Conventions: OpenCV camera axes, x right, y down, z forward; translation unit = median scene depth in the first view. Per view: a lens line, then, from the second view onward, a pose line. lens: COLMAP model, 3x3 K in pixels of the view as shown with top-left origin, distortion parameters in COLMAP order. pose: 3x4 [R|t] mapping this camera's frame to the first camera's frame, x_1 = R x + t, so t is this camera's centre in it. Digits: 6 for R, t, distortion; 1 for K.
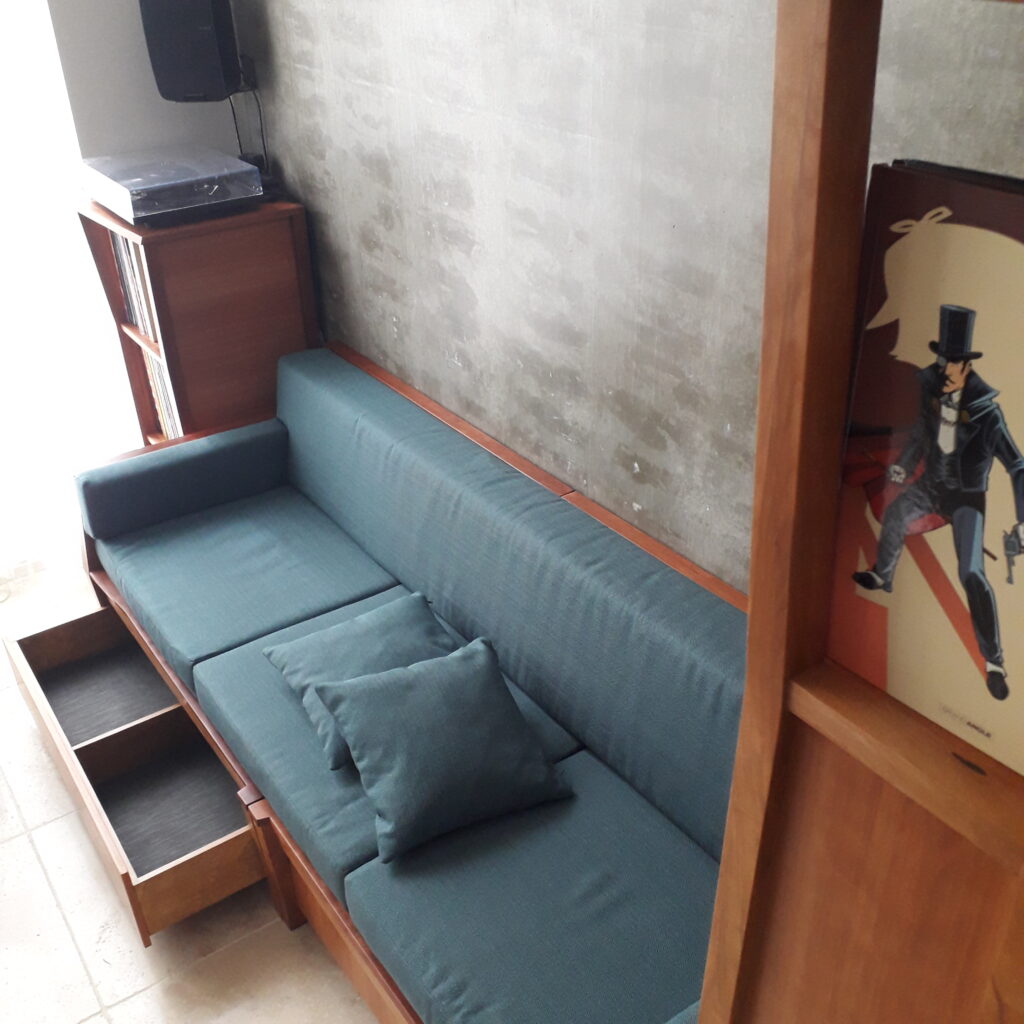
lens RADIAL K [[1087.7, 0, 512.8], [0, 1087.7, 557.9], [0, 0, 1]] dist [0.168446, -0.507750]
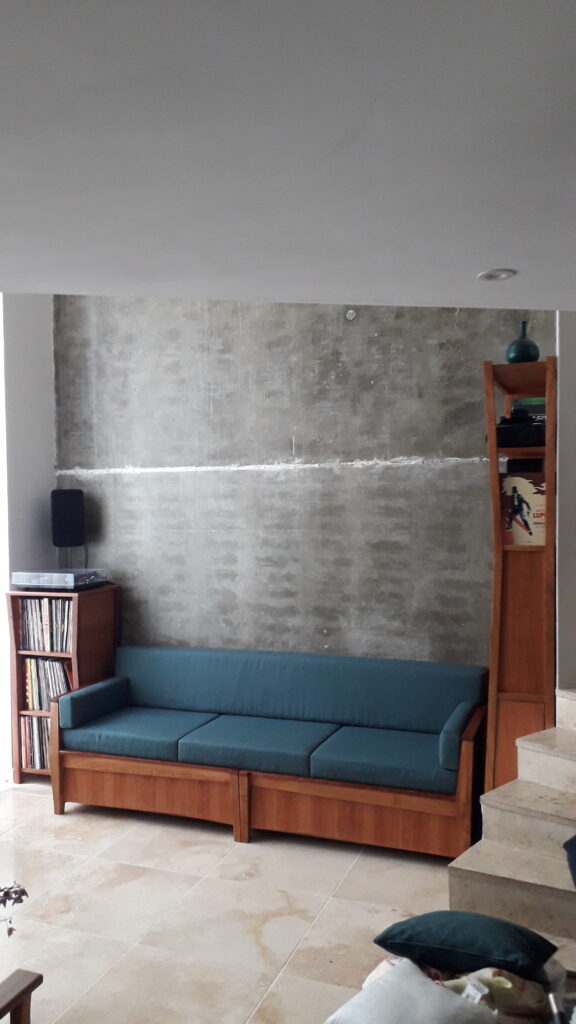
lens RADIAL K [[813.2, 0, 288.0], [0, 813.2, 512.0], [0, 0, 1]] dist [0.102488, -0.000503]
pose [[0.820497, 0.012516, 0.571514, -1.192681], [0.296256, 0.845716, -0.443843, 0.572858], [-0.488894, 0.533486, 0.690200, -0.621154]]
